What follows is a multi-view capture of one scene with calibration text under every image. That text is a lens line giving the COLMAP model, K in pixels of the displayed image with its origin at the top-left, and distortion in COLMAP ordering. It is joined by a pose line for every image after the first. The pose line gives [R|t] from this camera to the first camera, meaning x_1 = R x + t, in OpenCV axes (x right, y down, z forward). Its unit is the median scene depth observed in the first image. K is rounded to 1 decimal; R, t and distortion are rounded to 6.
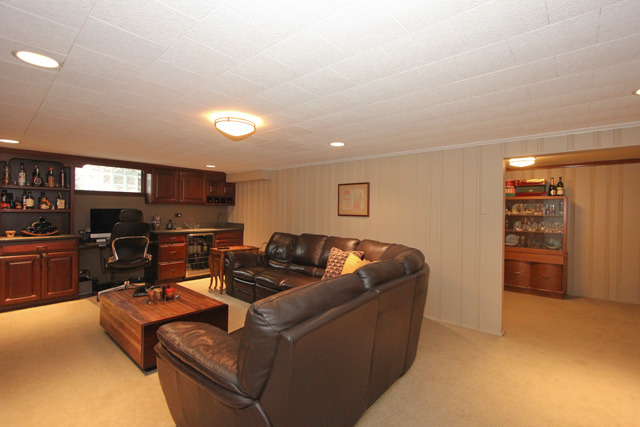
lens RADIAL K [[299.2, 0, 320.0], [0, 299.2, 213.5], [0, 0, 1]] dist [-0.000078, -0.000036]
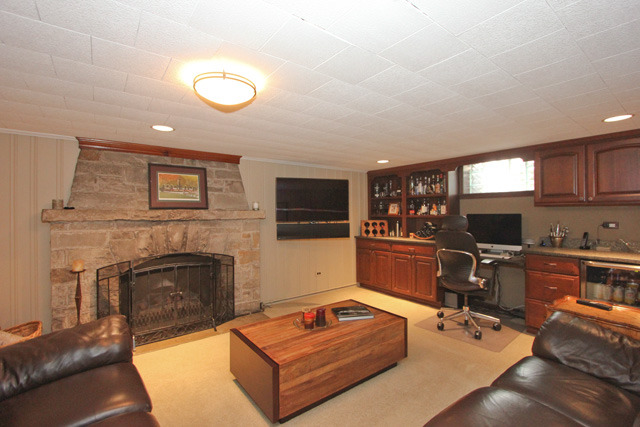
lens RADIAL K [[299.2, 0, 320.0], [0, 299.2, 213.5], [0, 0, 1]] dist [-0.000078, -0.000036]
pose [[-0.191853, -0.006436, -0.981403, 0.195354], [-0.007551, 0.999959, -0.005081, -0.010685], [0.981395, 0.006436, -0.191893, 0.787546]]
